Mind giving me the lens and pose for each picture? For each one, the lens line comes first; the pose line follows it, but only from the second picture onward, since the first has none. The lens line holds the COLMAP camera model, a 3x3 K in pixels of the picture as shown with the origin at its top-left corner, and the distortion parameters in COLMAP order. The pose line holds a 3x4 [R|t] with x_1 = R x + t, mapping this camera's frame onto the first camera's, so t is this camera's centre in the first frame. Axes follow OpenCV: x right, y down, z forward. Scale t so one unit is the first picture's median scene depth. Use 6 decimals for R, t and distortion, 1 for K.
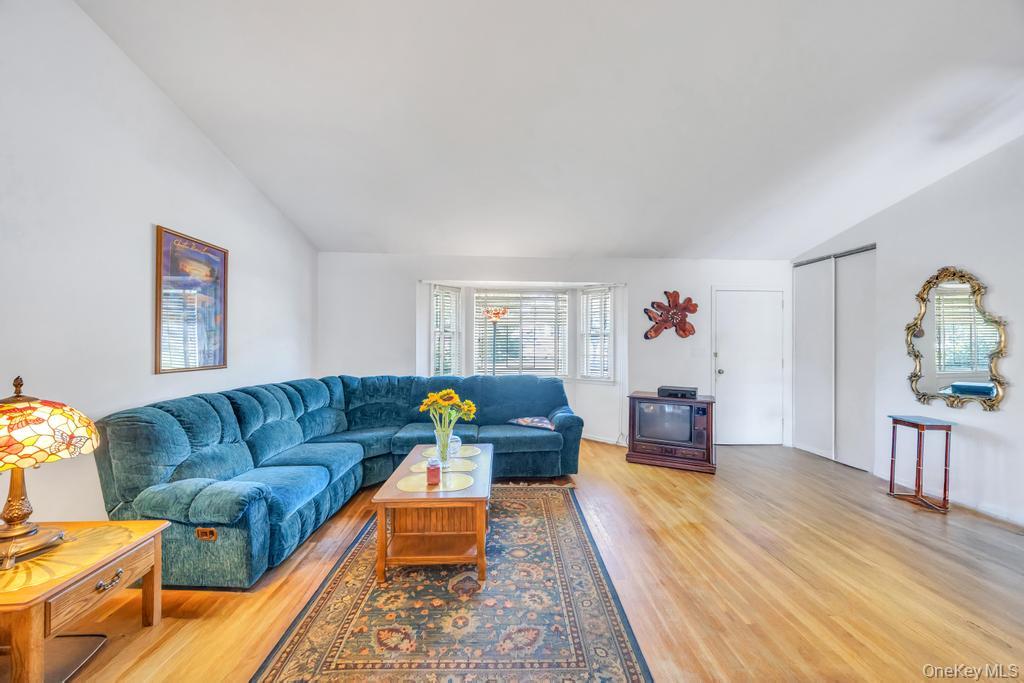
lens RADIAL K [[396.9, 0, 512.5], [0, 396.9, 343.8], [0, 0, 1]] dist [-0.001284, -0.000036]
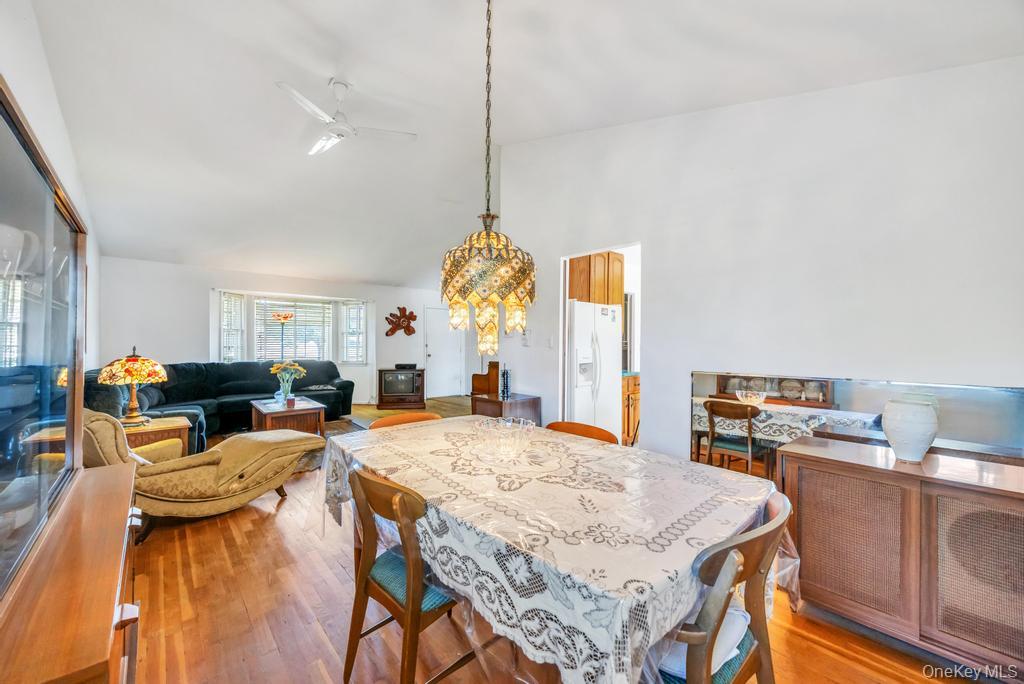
lens RADIAL K [[396.9, 0, 512.3], [0, 396.9, 342.2], [0, 0, 1]] dist [-0.001284, -0.000036]
pose [[0.783028, -0.001771, 0.621984, -0.287025], [0.005550, 0.999976, -0.004140, 0.024414], [-0.621962, 0.006694, 0.783019, -0.621833]]
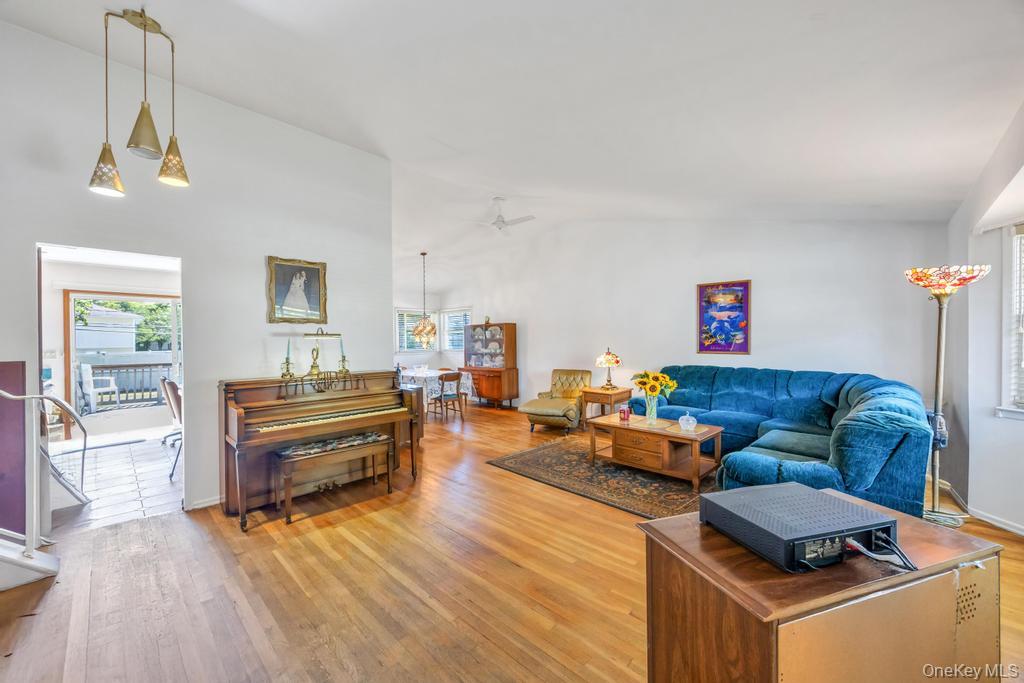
lens RADIAL K [[396.9, 0, 514.3], [0, 396.9, 341.1], [0, 0, 1]] dist [-0.001284, -0.000036]
pose [[-0.733636, 0.002292, -0.679539, 0.603657], [-0.001598, 0.999986, 0.005099, -0.000251], [0.679541, 0.004827, -0.733622, 0.877085]]
